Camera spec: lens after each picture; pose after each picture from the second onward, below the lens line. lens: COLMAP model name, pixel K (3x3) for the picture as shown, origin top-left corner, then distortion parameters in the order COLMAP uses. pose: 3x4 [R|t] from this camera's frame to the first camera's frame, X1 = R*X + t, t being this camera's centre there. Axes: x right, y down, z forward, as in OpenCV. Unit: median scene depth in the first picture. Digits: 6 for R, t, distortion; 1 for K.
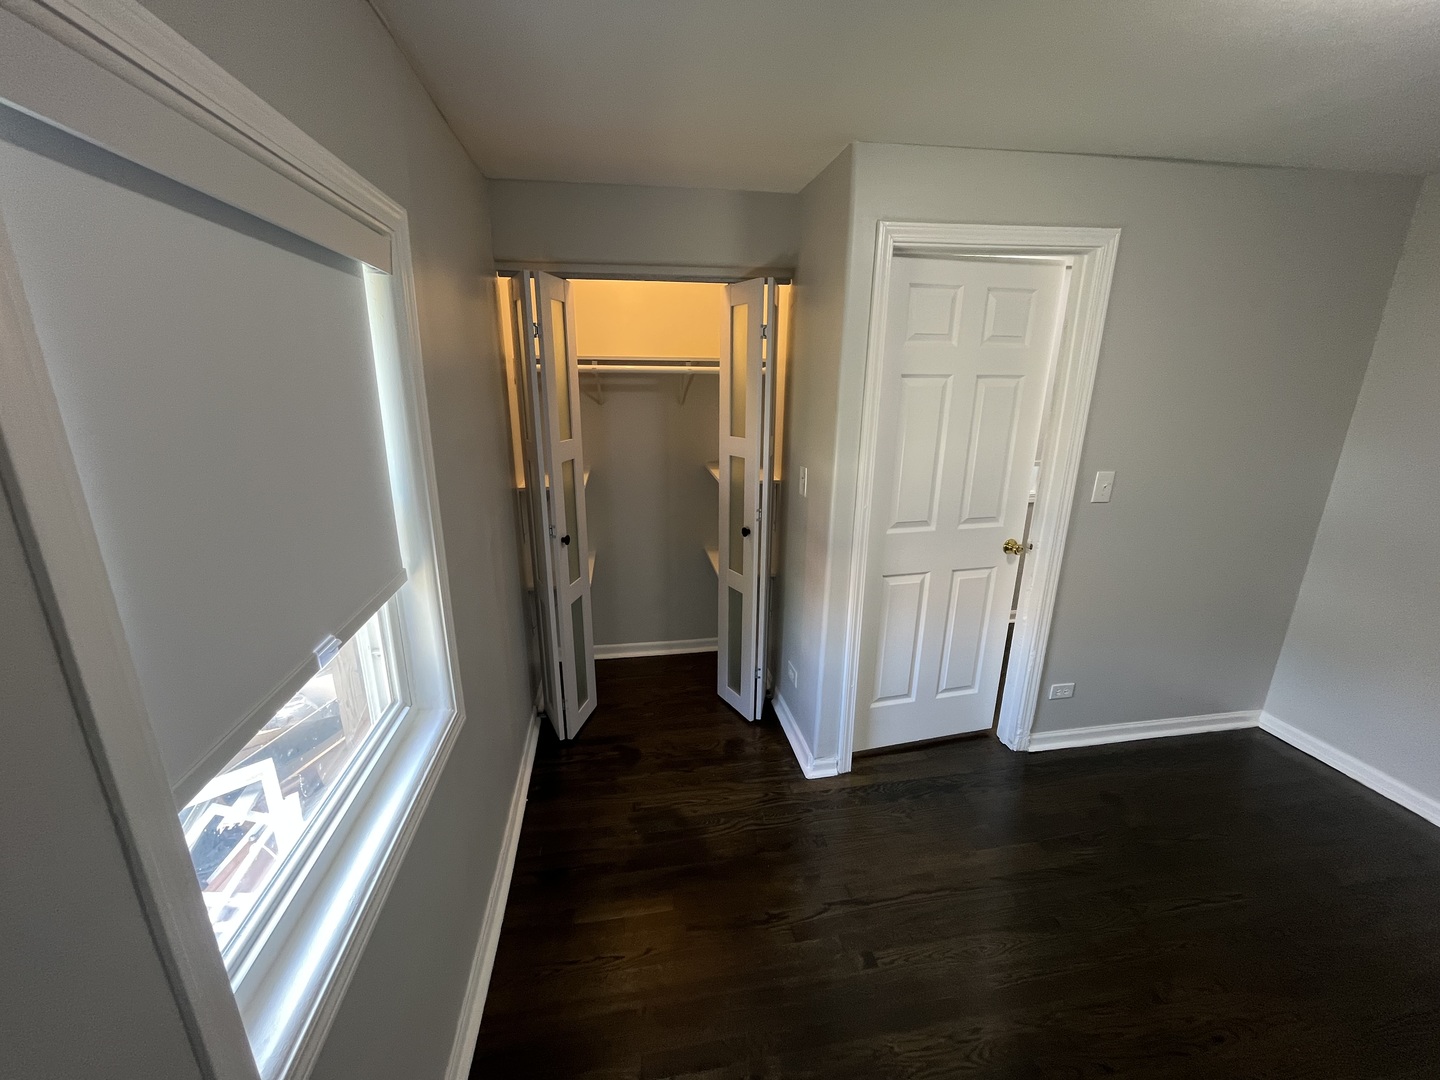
lens RADIAL K [[587.0, 0, 721.2], [0, 587.0, 541.2], [0, 0, 1]] dist [0.004066, 0.000338]
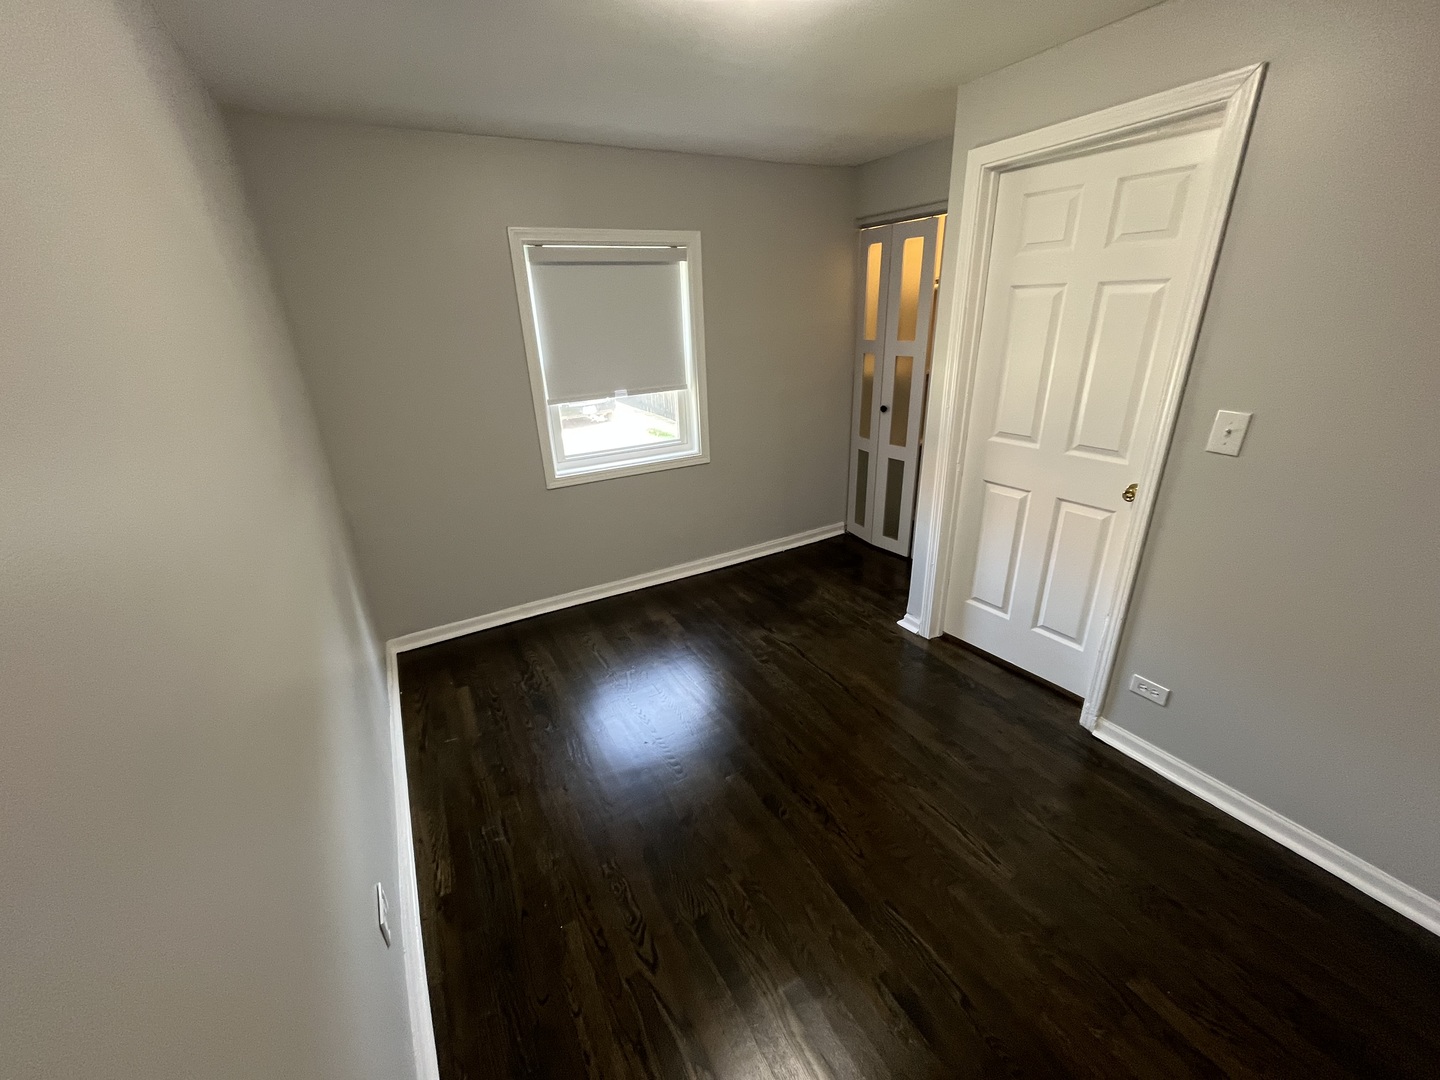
lens RADIAL K [[587.0, 0, 716.8], [0, 587.0, 537.6], [0, 0, 1]] dist [0.004066, 0.000338]
pose [[0.324865, 0.334546, -0.884614, 1.152447], [-0.224030, 0.935947, 0.271686, -0.026805], [0.918843, 0.109918, 0.379005, 0.152884]]
